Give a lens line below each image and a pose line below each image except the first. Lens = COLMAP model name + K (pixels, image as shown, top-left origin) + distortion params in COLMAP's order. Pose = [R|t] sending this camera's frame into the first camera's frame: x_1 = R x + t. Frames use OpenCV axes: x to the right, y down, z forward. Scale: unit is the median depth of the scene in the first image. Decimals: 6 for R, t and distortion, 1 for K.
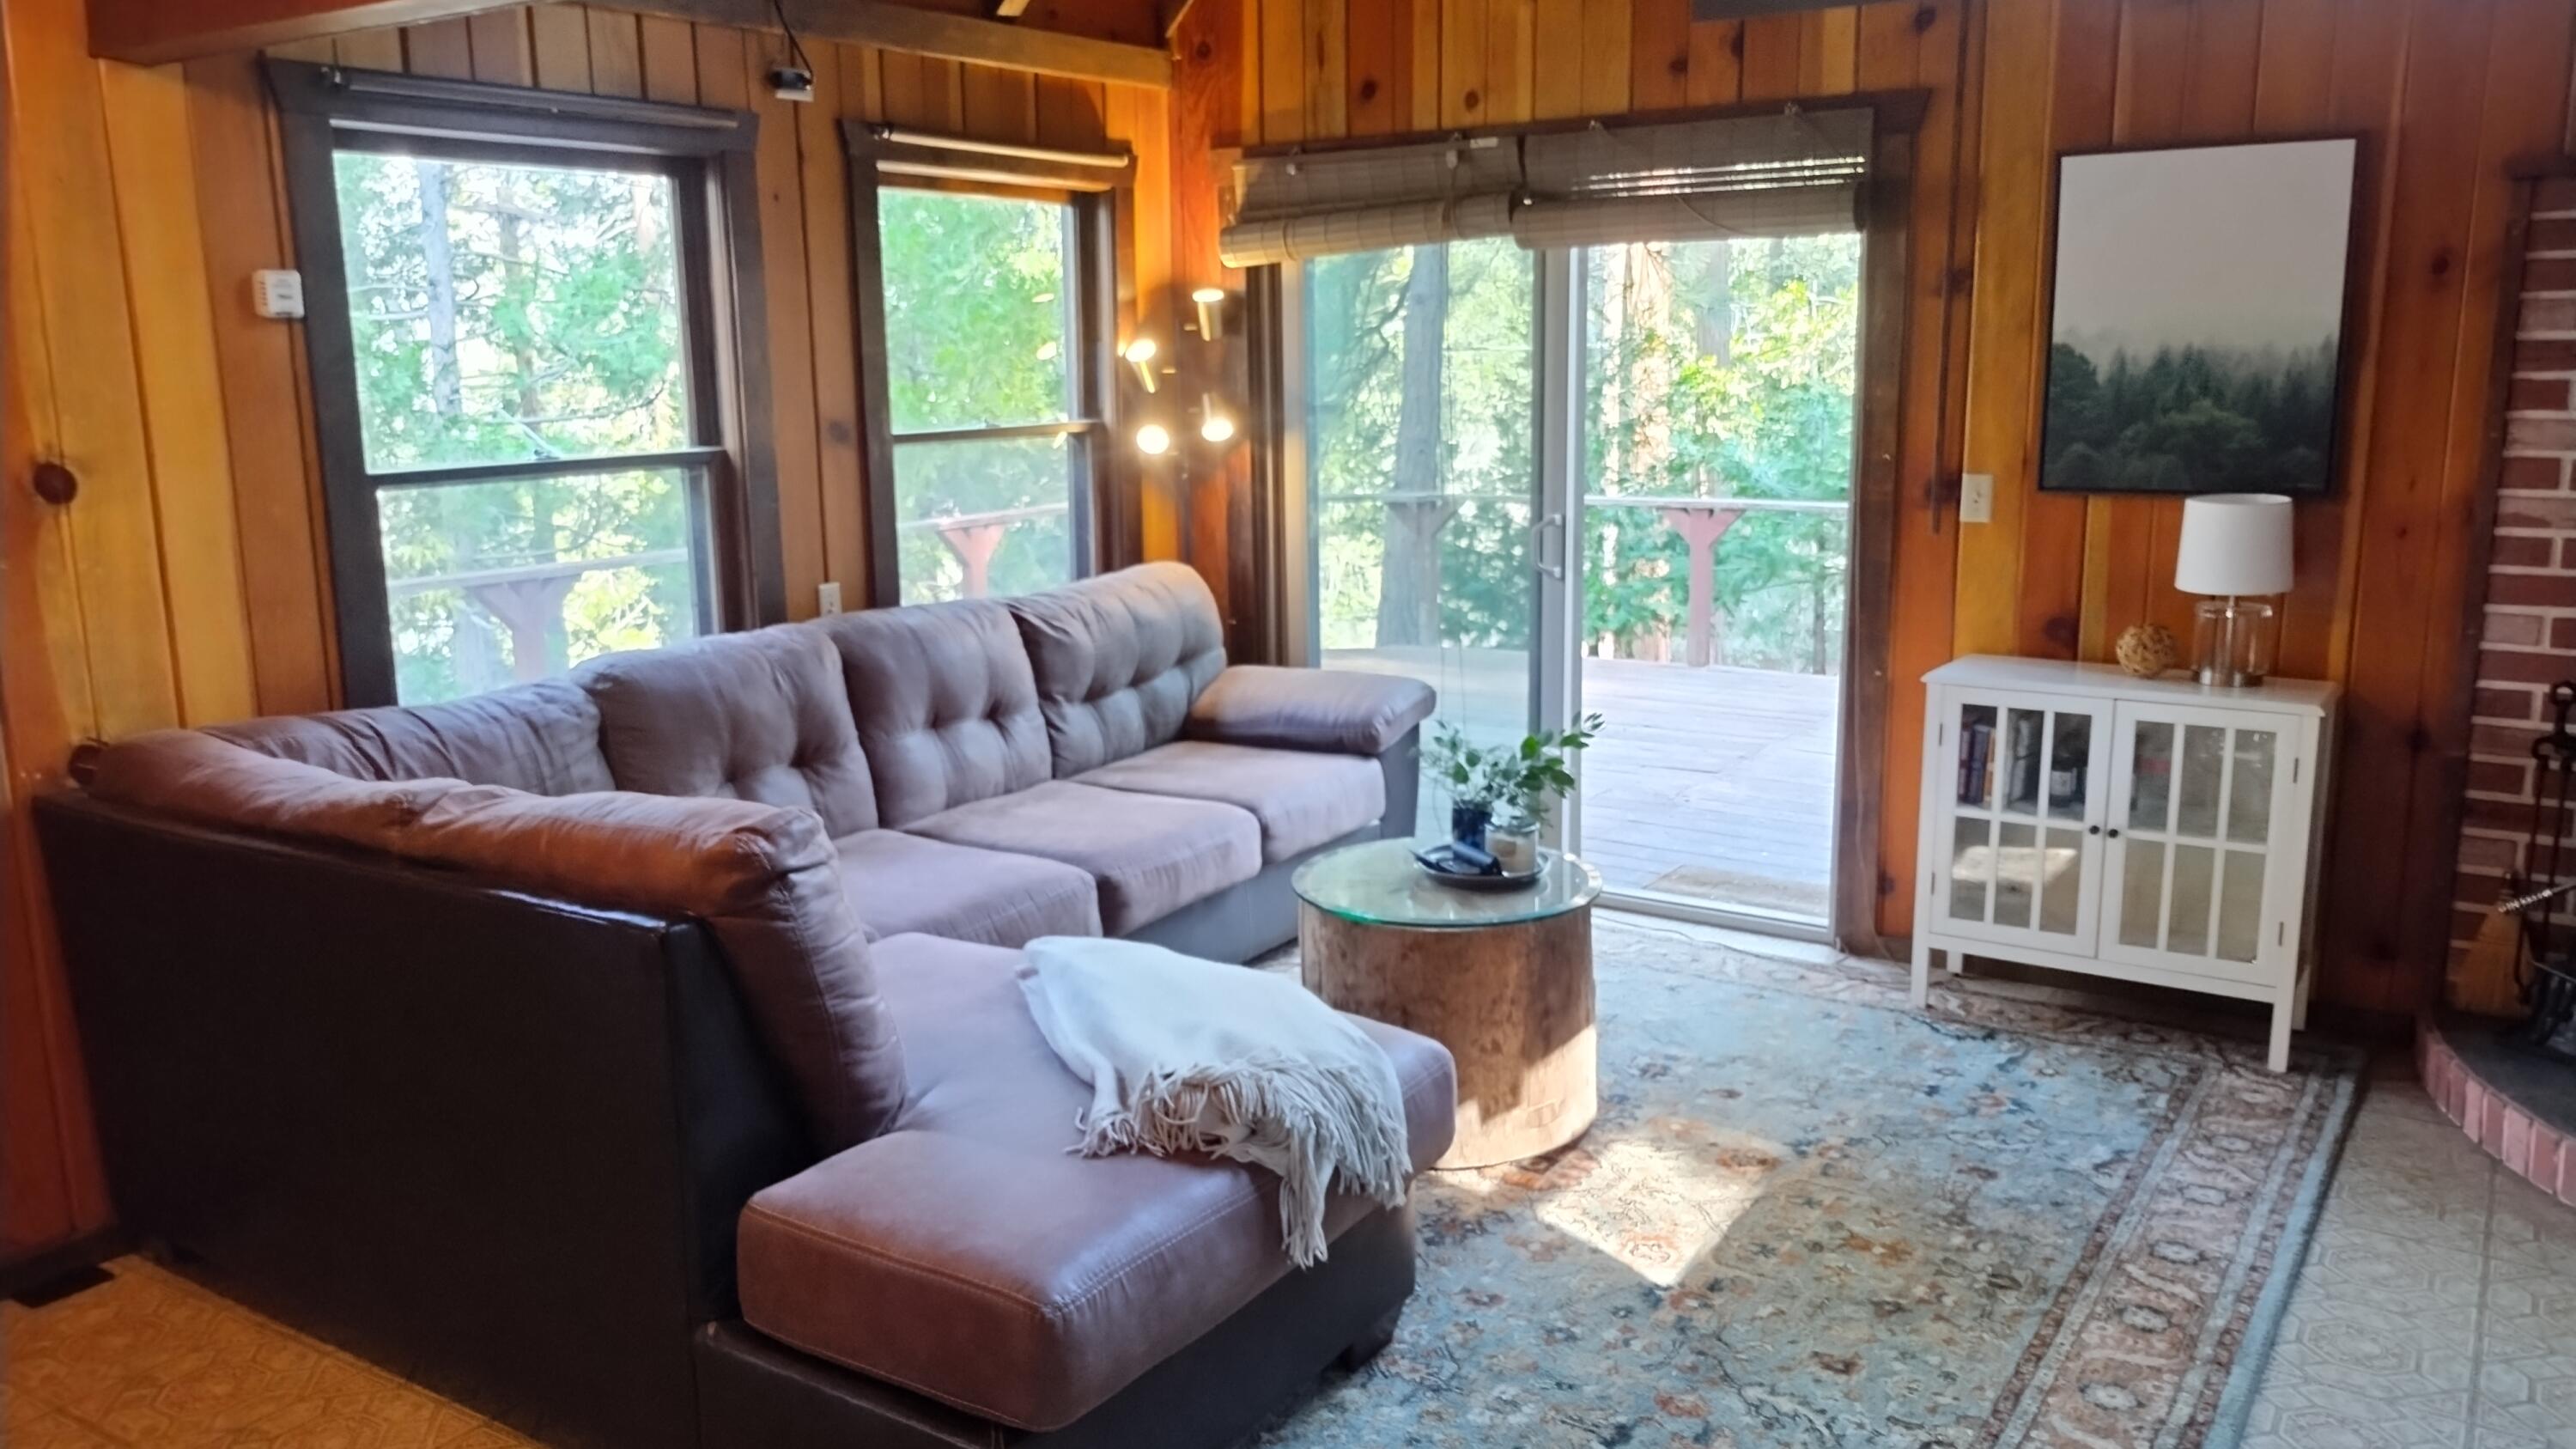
lens RADIAL K [[1918.0, 0, 1288.0], [0, 1918.0, 724.5], [0, 0, 1]] dist [0.052239, -0.075030]
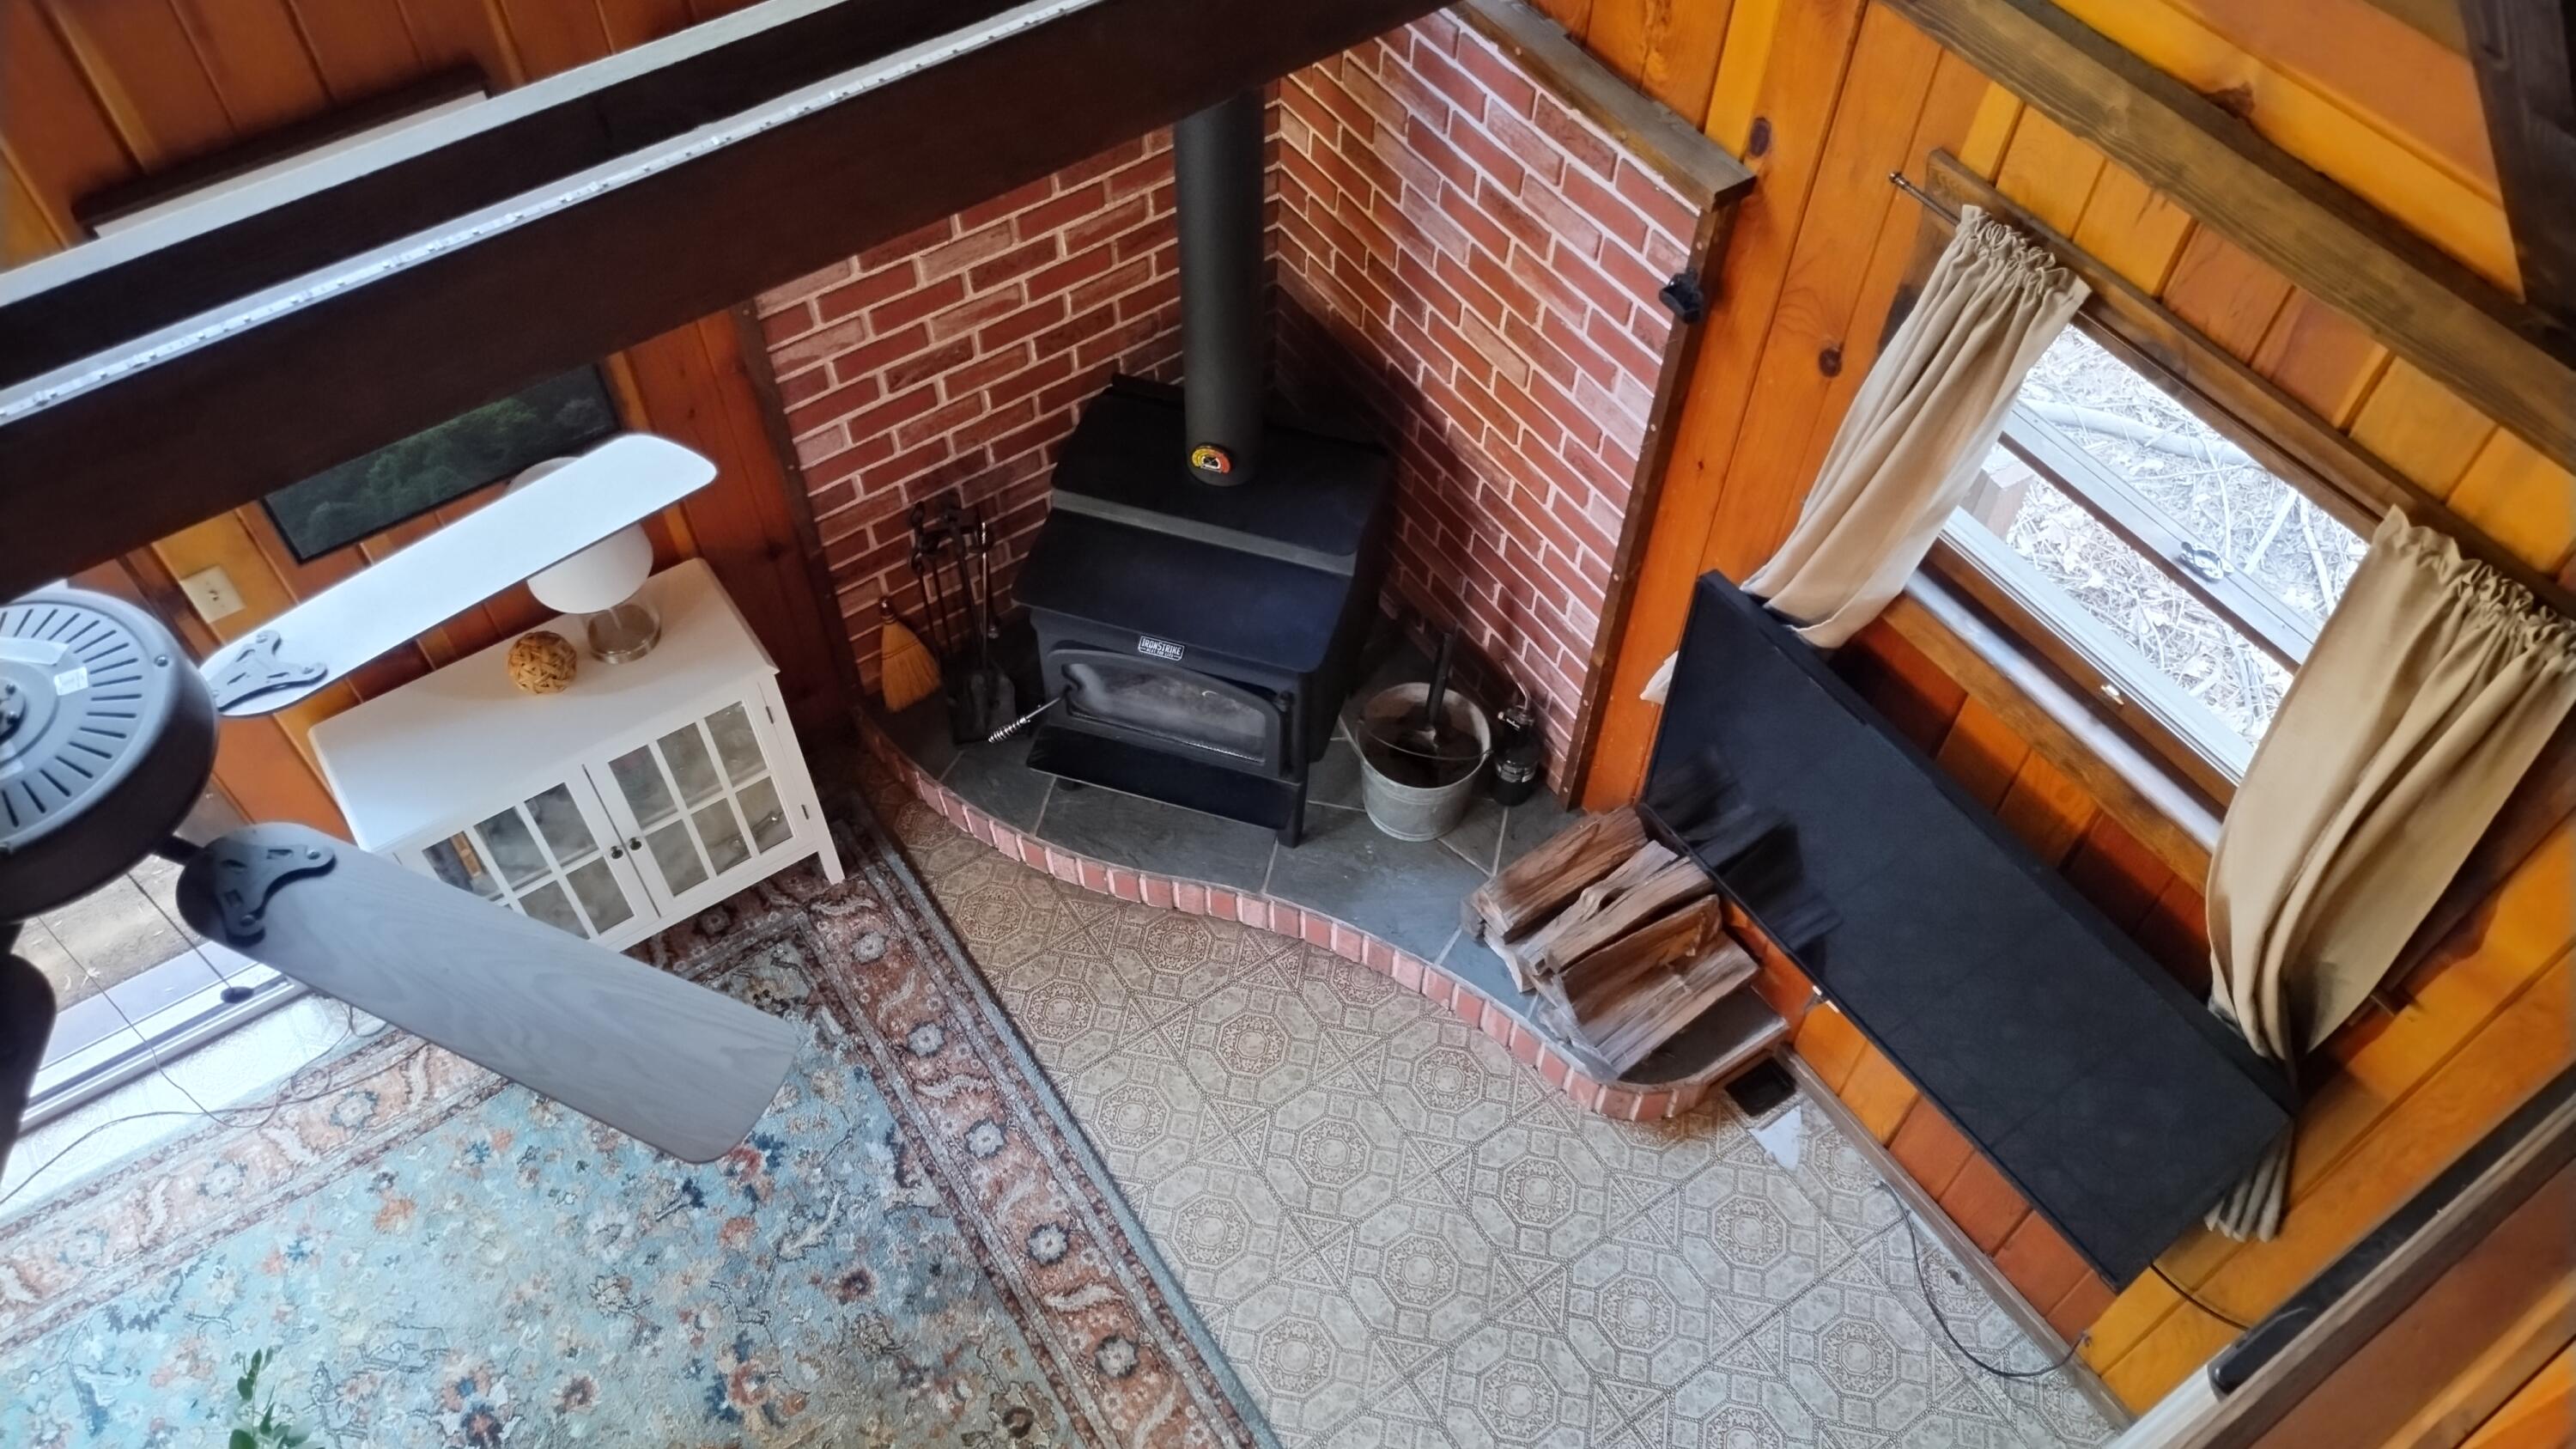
lens RADIAL K [[1895.9, 0, 1298.2], [0, 1895.9, 723.8], [0, 0, 1]] dist [0.095319, -0.129246]
pose [[0.379818, -0.737192, 0.558826, 0.073427], [0.167814, 0.648982, 0.742065, -0.605872], [-0.909712, -0.188071, 0.370207, 0.371320]]
